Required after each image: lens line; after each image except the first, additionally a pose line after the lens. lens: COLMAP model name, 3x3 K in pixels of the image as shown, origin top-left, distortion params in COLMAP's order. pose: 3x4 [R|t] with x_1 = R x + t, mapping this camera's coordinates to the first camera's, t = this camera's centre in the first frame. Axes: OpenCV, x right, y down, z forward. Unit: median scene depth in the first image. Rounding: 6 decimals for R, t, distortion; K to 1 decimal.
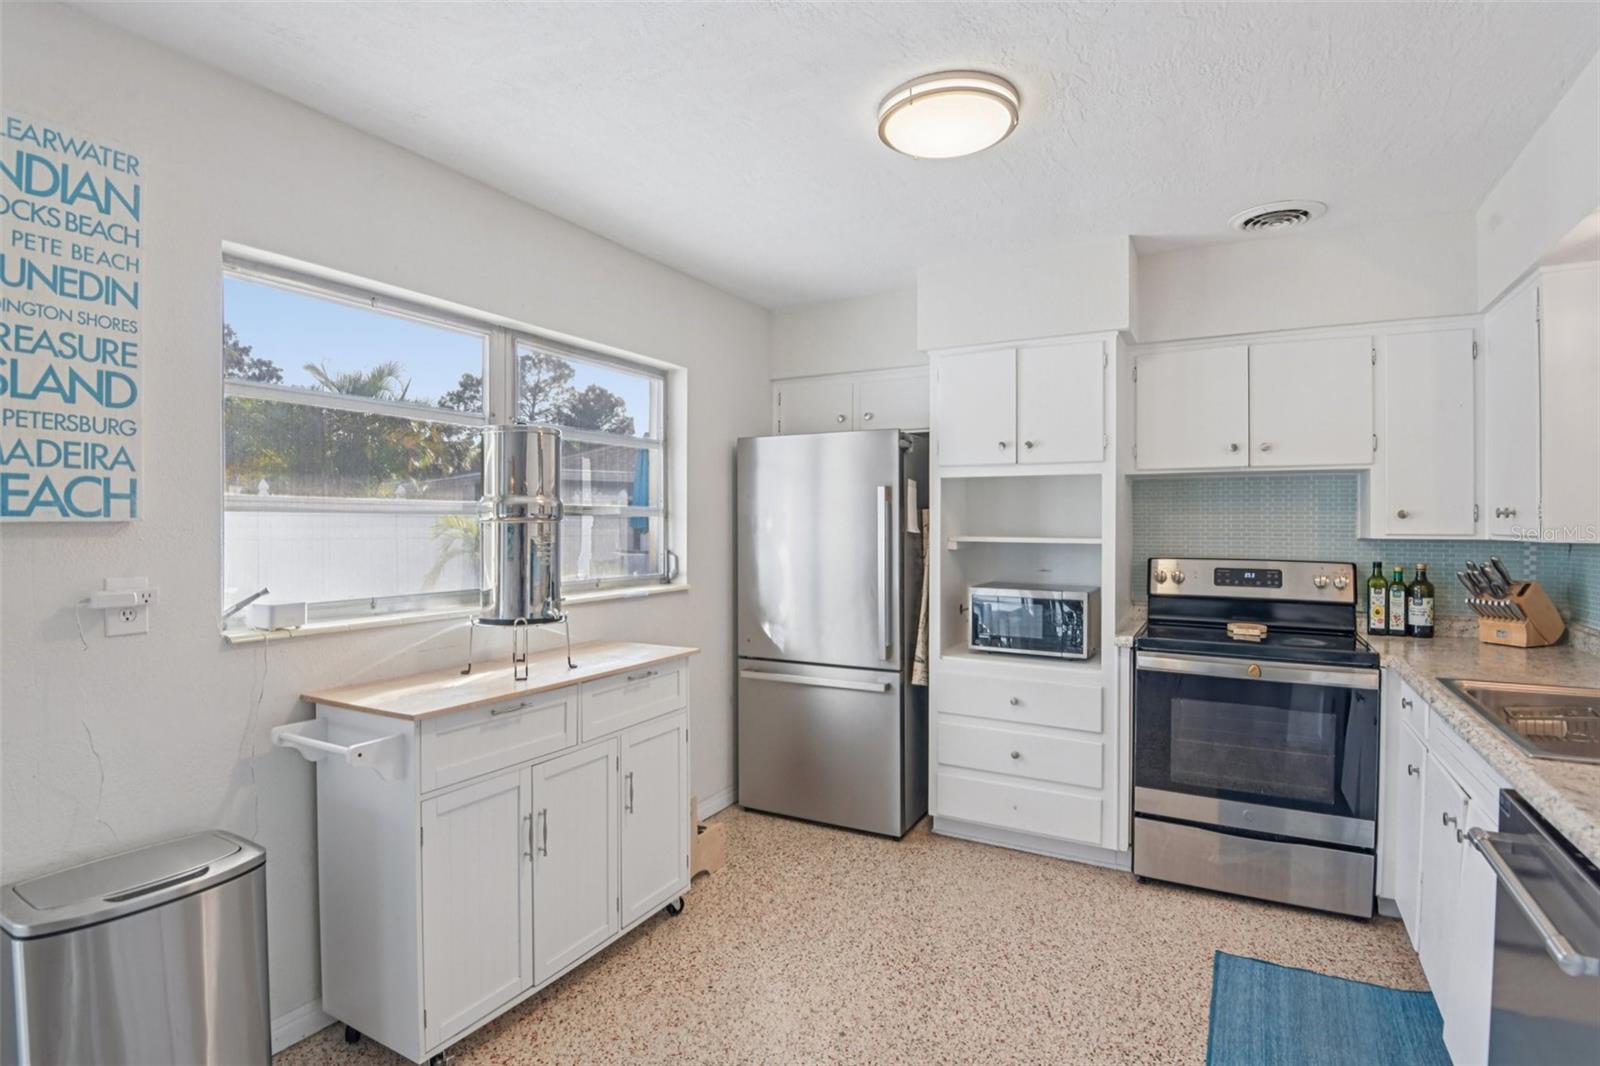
lens RADIAL K [[817.9, 0, 743.8], [0, 817.9, 499.5], [0, 0, 1]] dist [0.002375, -0.031317]
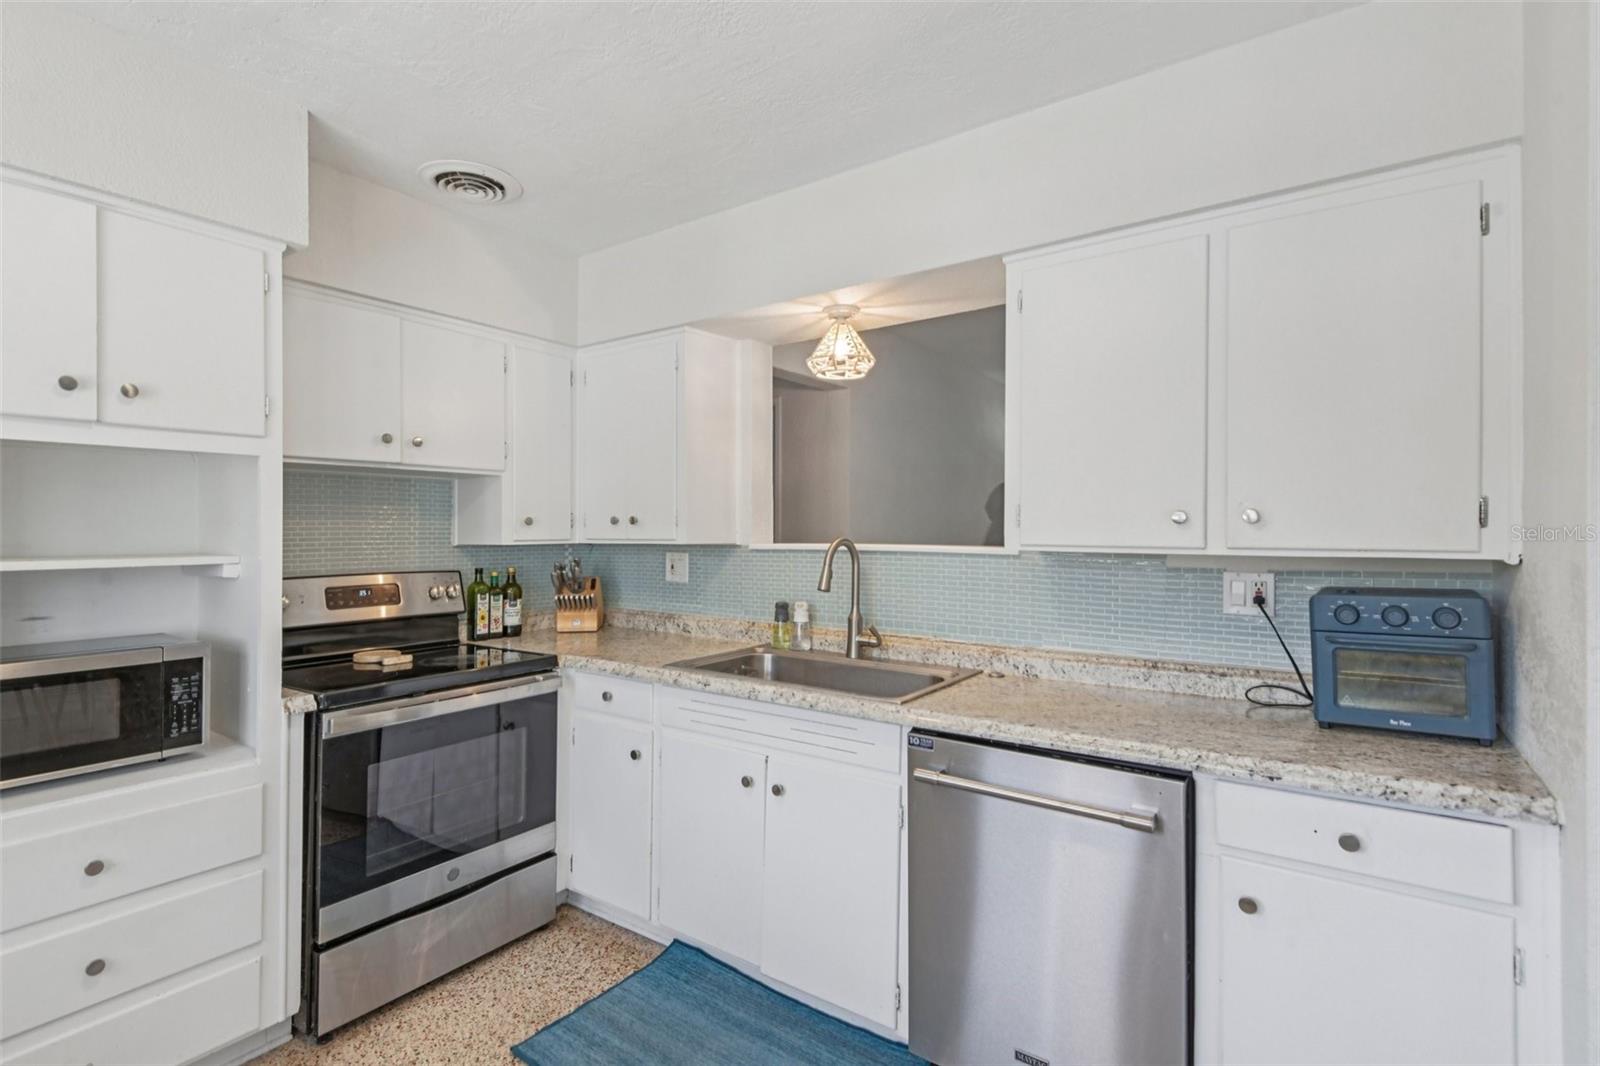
lens RADIAL K [[781.7, 0, 782.6], [0, 781.7, 521.3], [0, 0, 1]] dist [0.046416, -0.032649]
pose [[0.057324, 0.004395, 0.998346, -0.176003], [-0.023757, 0.999713, -0.003037, 0.013223], [-0.998073, -0.023544, 0.057412, 0.576261]]
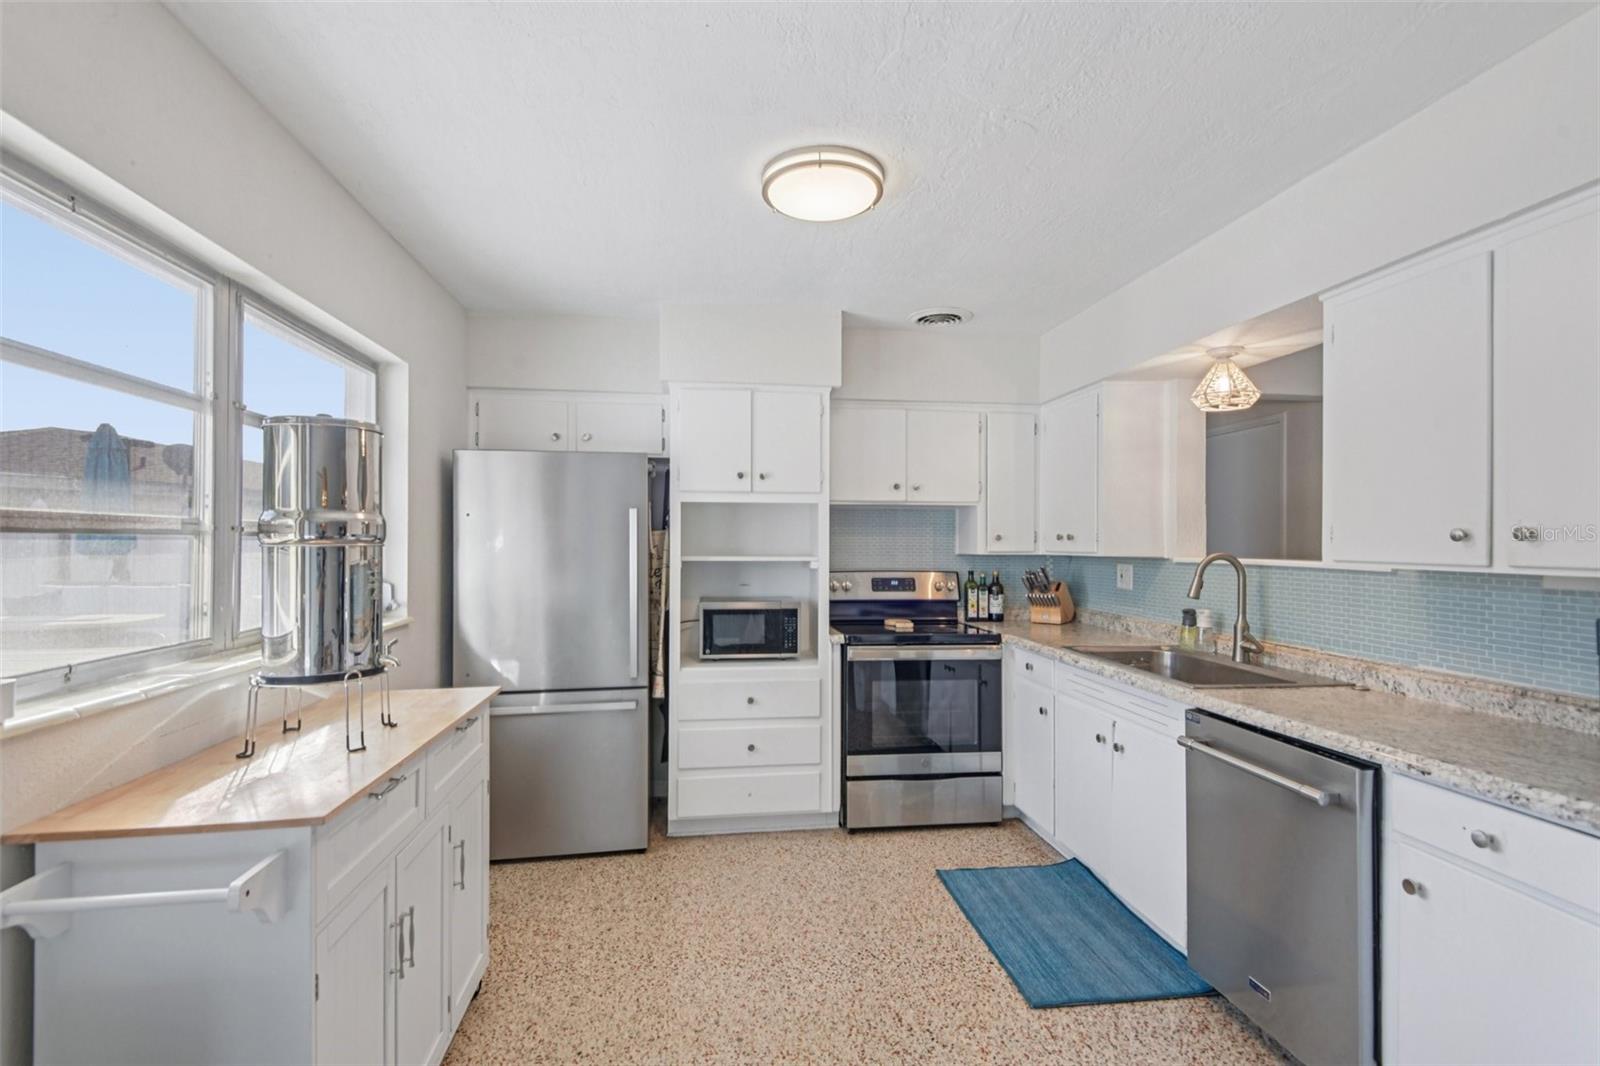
lens RADIAL K [[781.7, 0, 782.6], [0, 781.7, 521.3], [0, 0, 1]] dist [0.046416, -0.032649]
pose [[0.774614, 0.015493, 0.632245, -0.357109], [-0.016780, 0.999851, -0.003942, 0.001169], [-0.632212, -0.007555, 0.774759, 0.140482]]
